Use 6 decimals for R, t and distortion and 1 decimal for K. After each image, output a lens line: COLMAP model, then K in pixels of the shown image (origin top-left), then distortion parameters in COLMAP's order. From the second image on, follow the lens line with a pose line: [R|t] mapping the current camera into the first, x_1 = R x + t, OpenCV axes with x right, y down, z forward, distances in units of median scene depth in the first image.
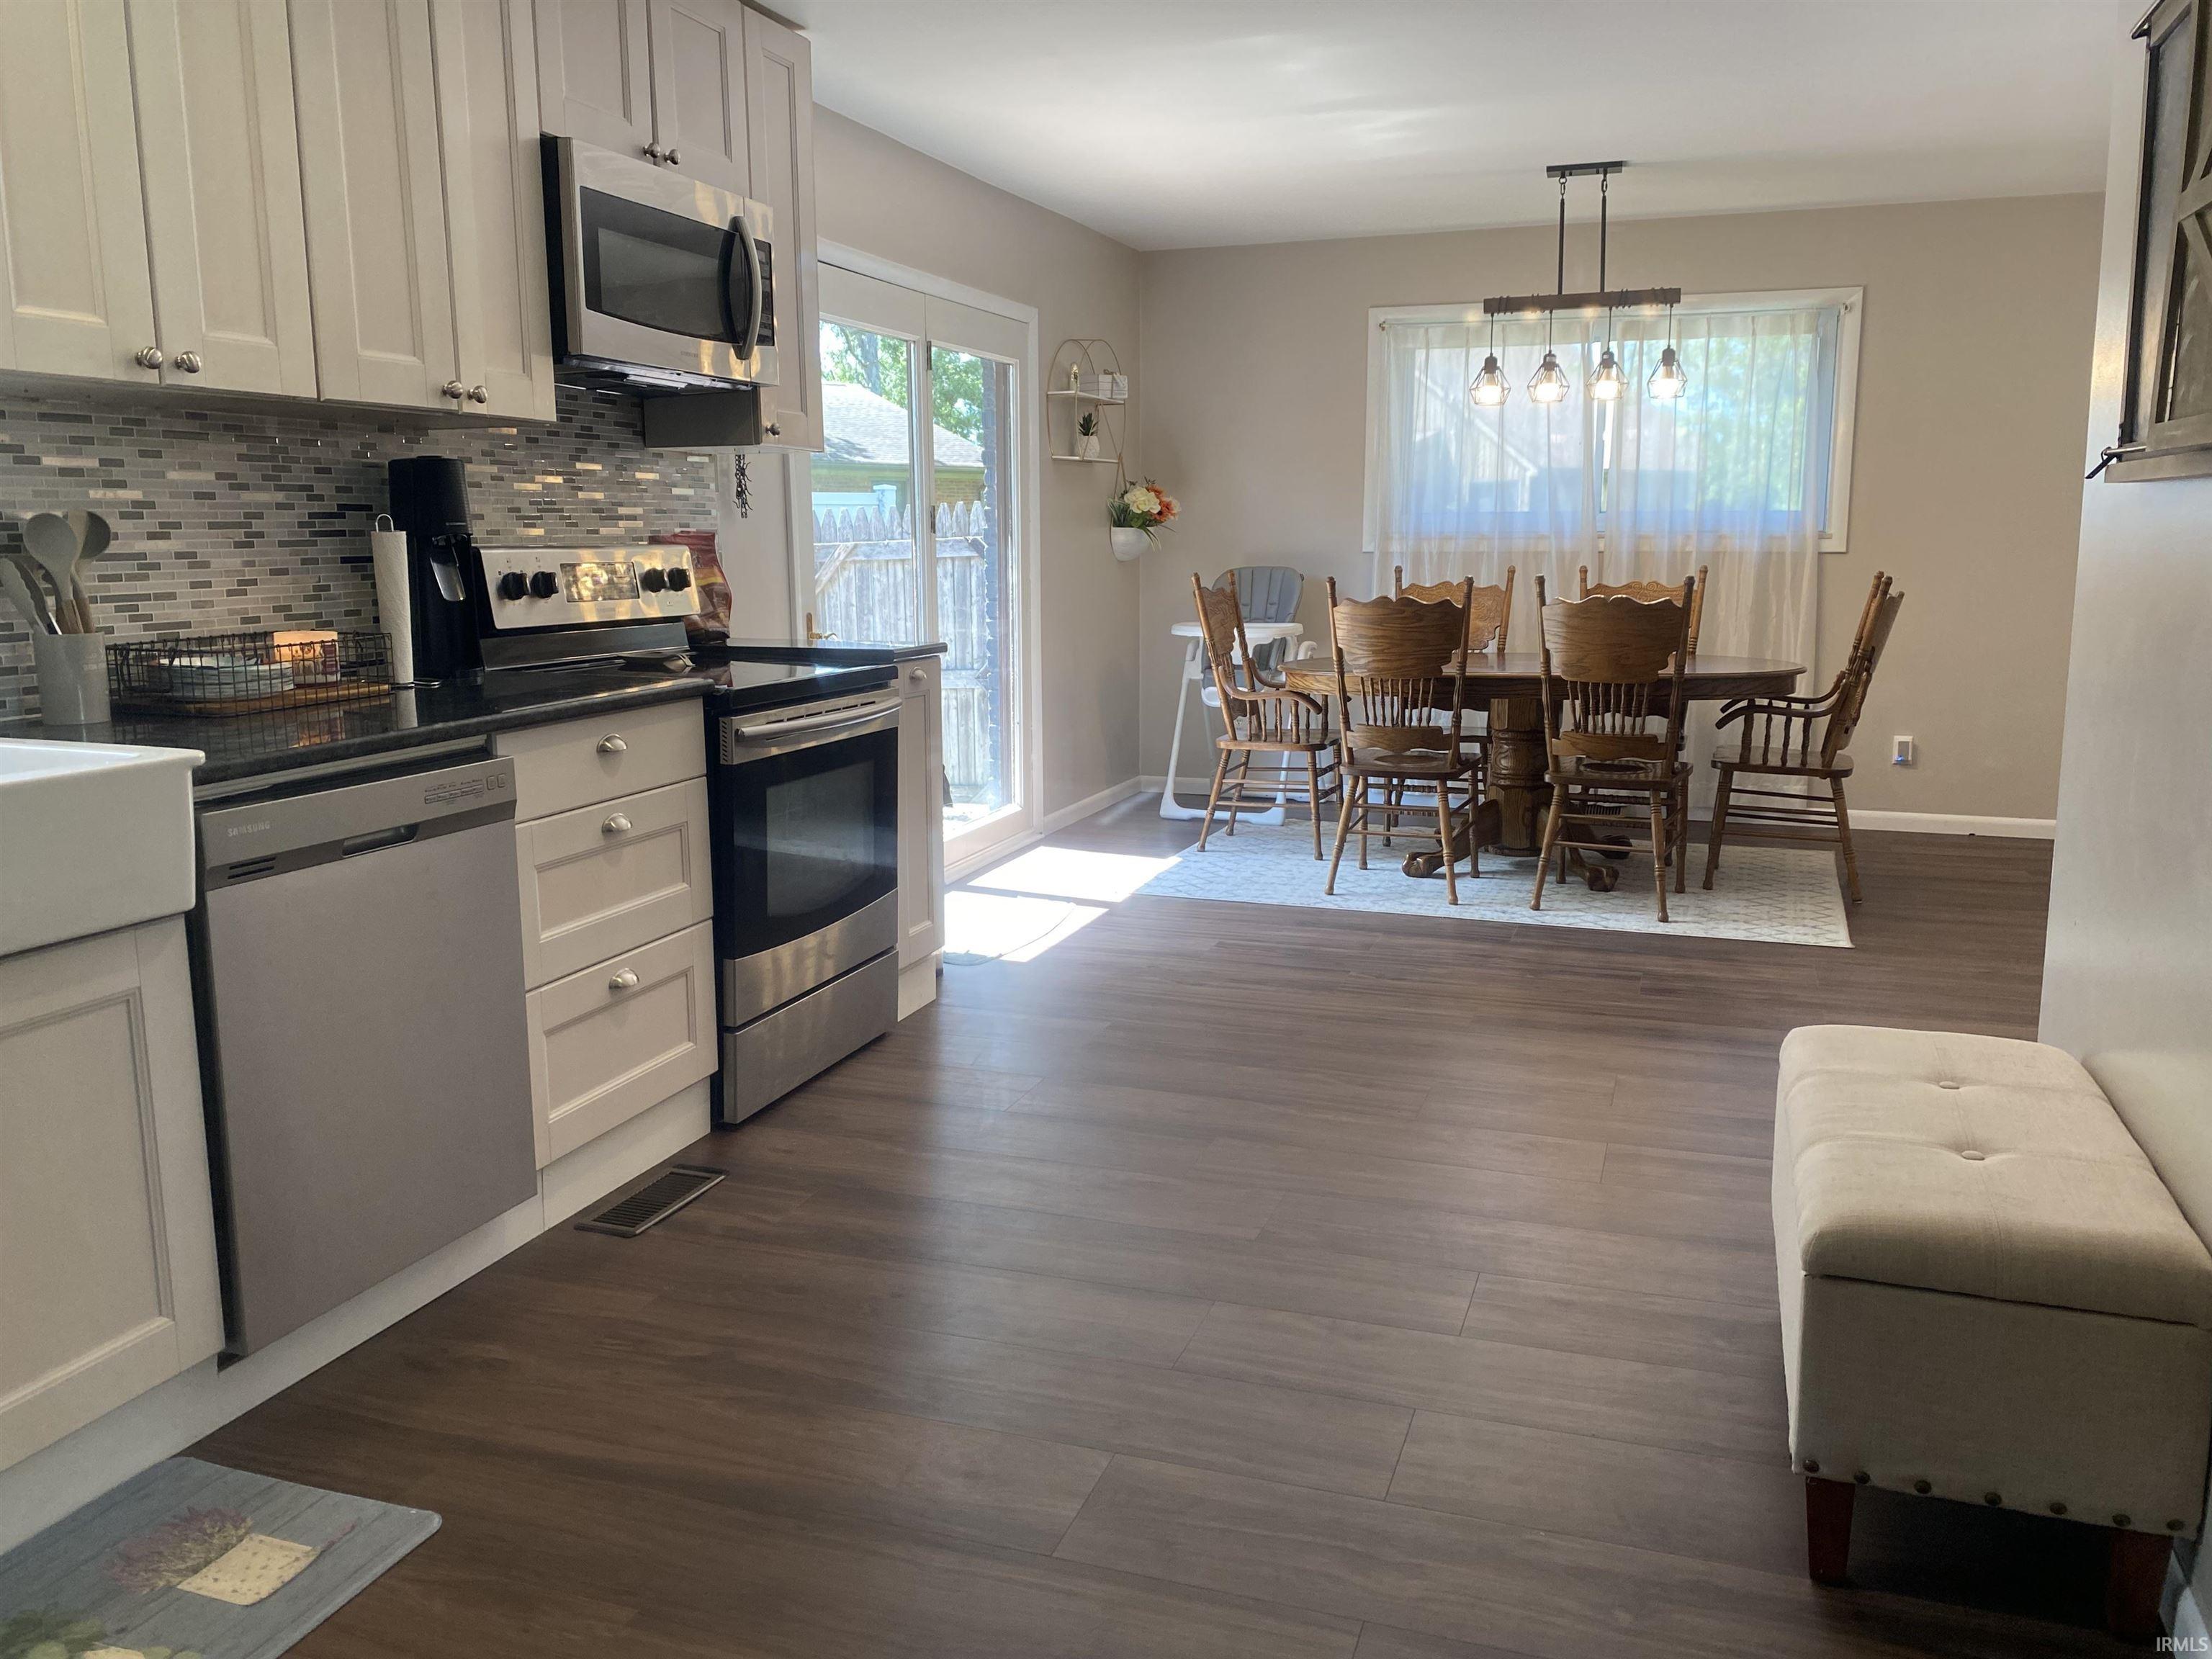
lens RADIAL K [[1724.1, 0, 1108.2], [0, 1724.1, 736.9], [0, 0, 1]] dist [0.136145, -0.181773]
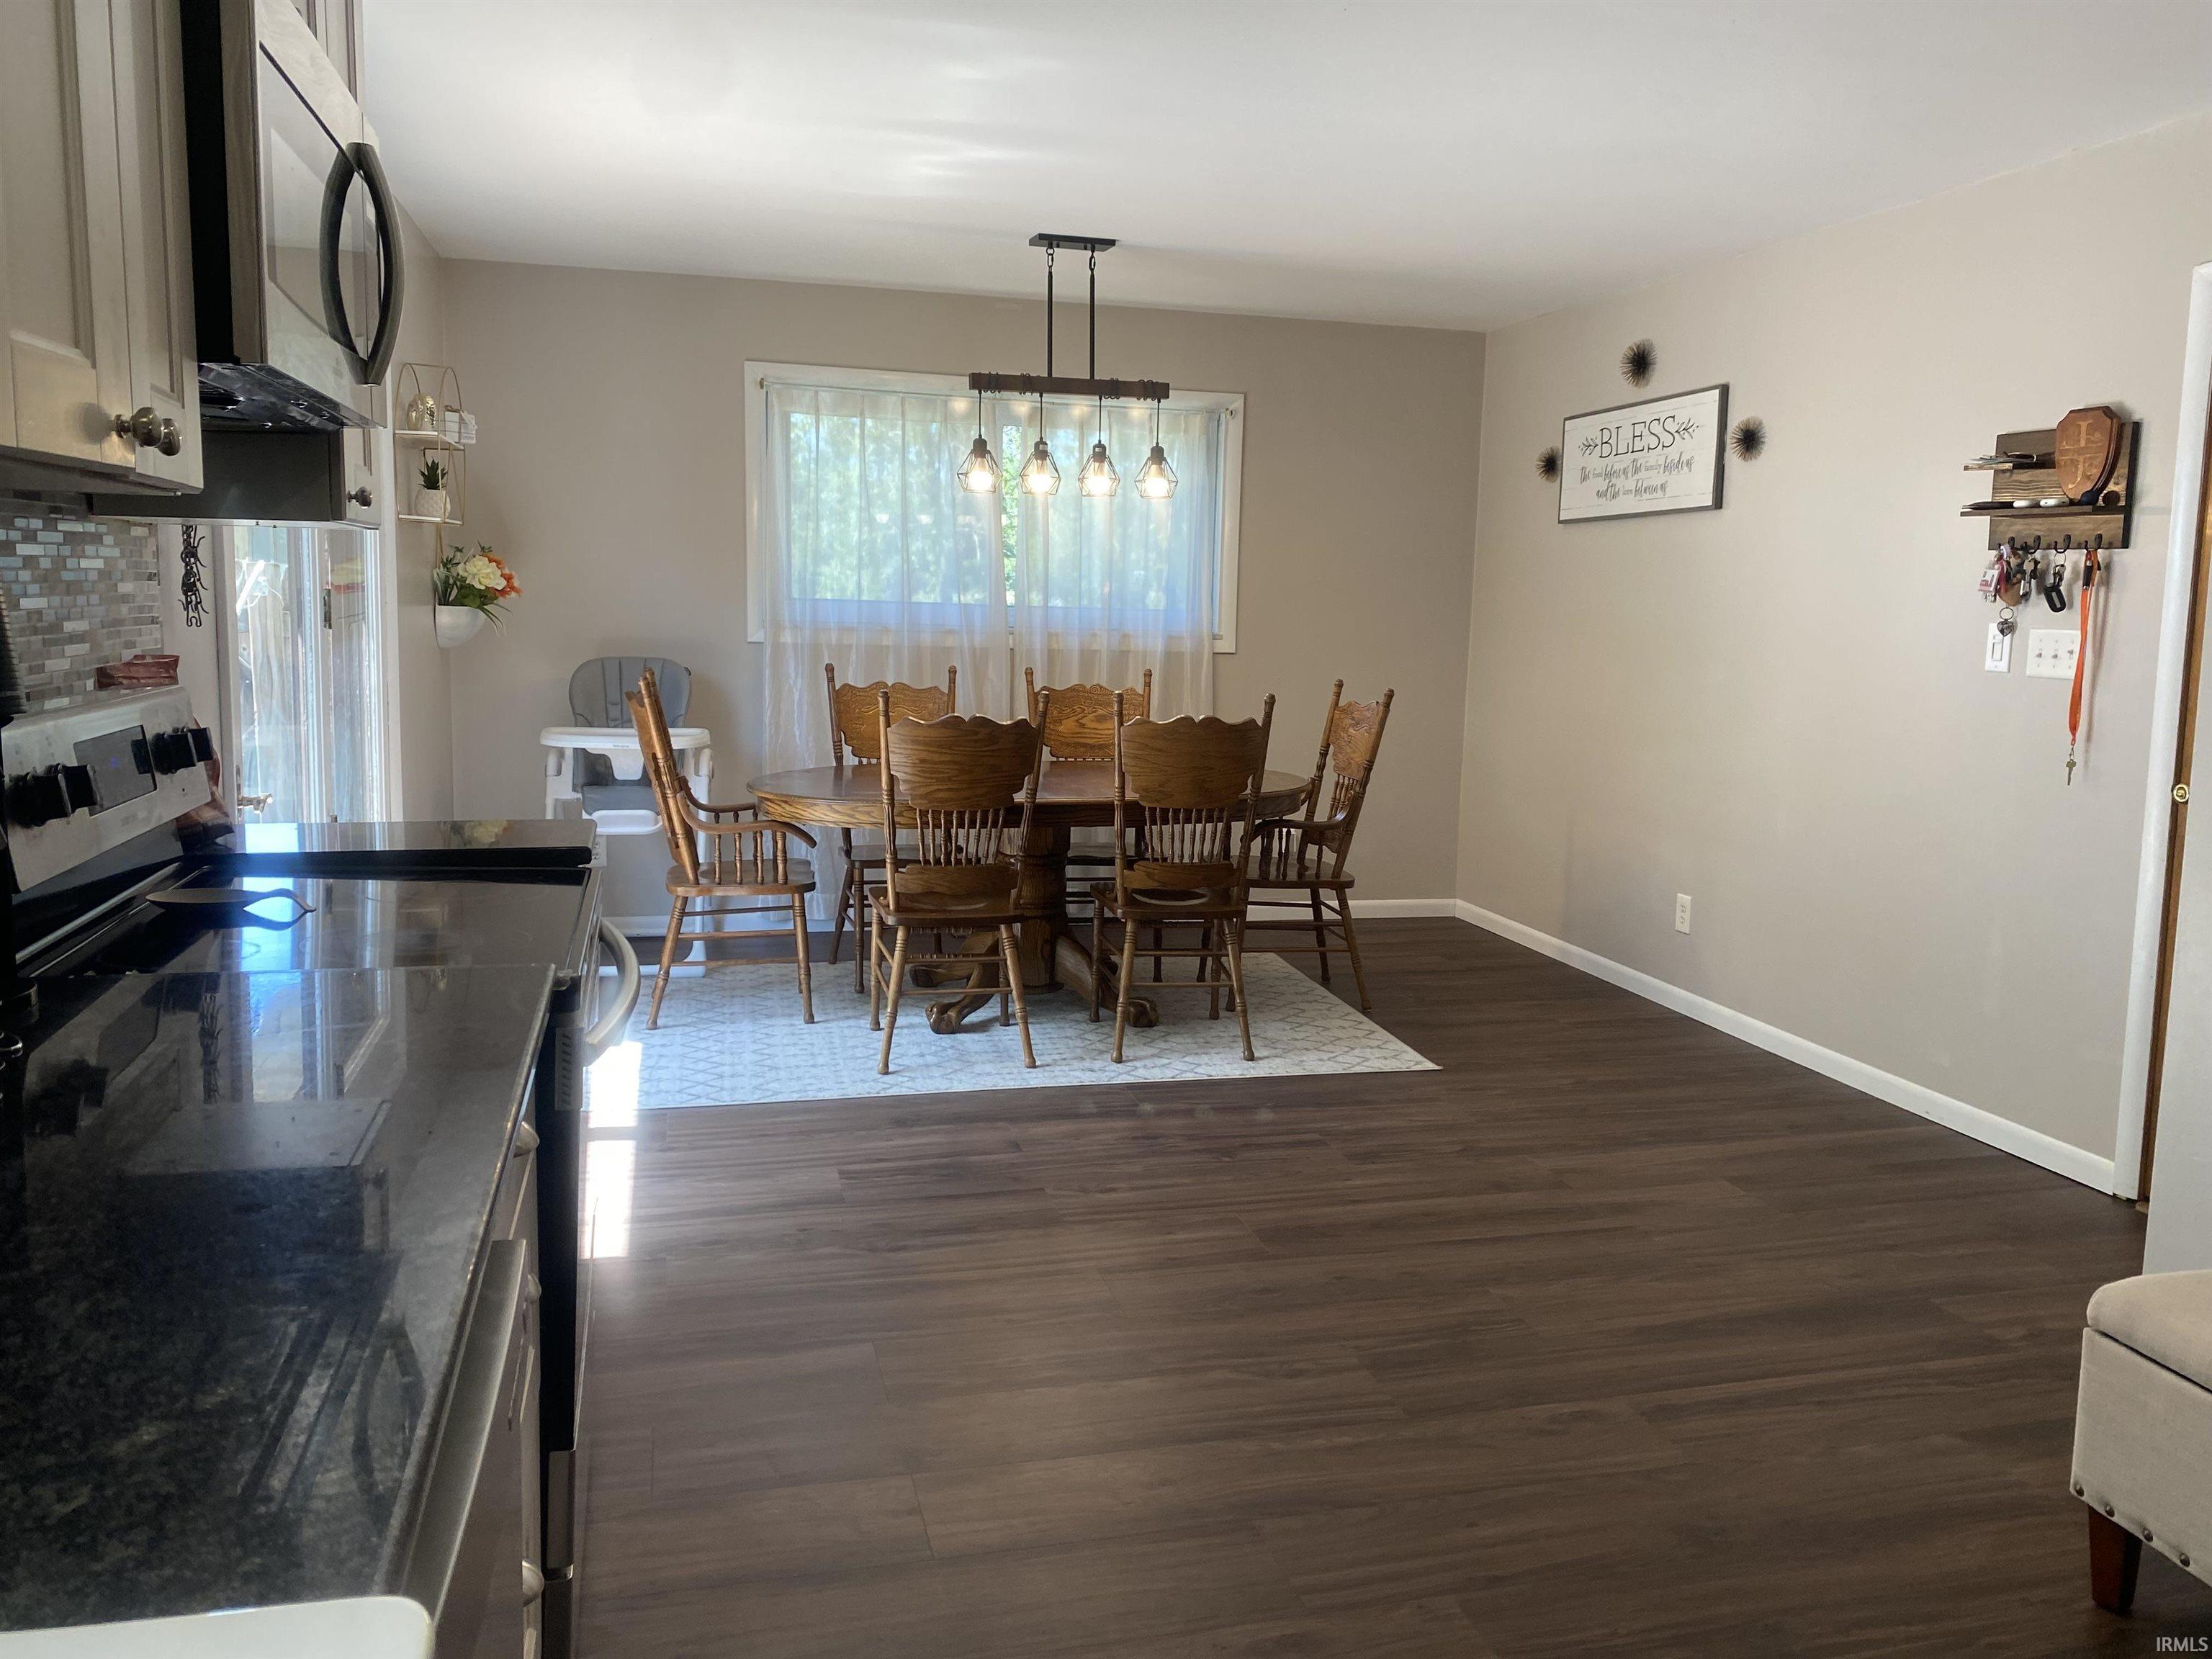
lens RADIAL K [[1678.1, 0, 1114.8], [0, 1678.1, 769.3], [0, 0, 1]] dist [0.131728, -0.194045]
pose [[0.829310, -0.037413, 0.557536, -0.219021], [0.040697, 0.999150, 0.006512, -0.053475], [-0.557305, 0.017290, 0.830128, 0.258833]]
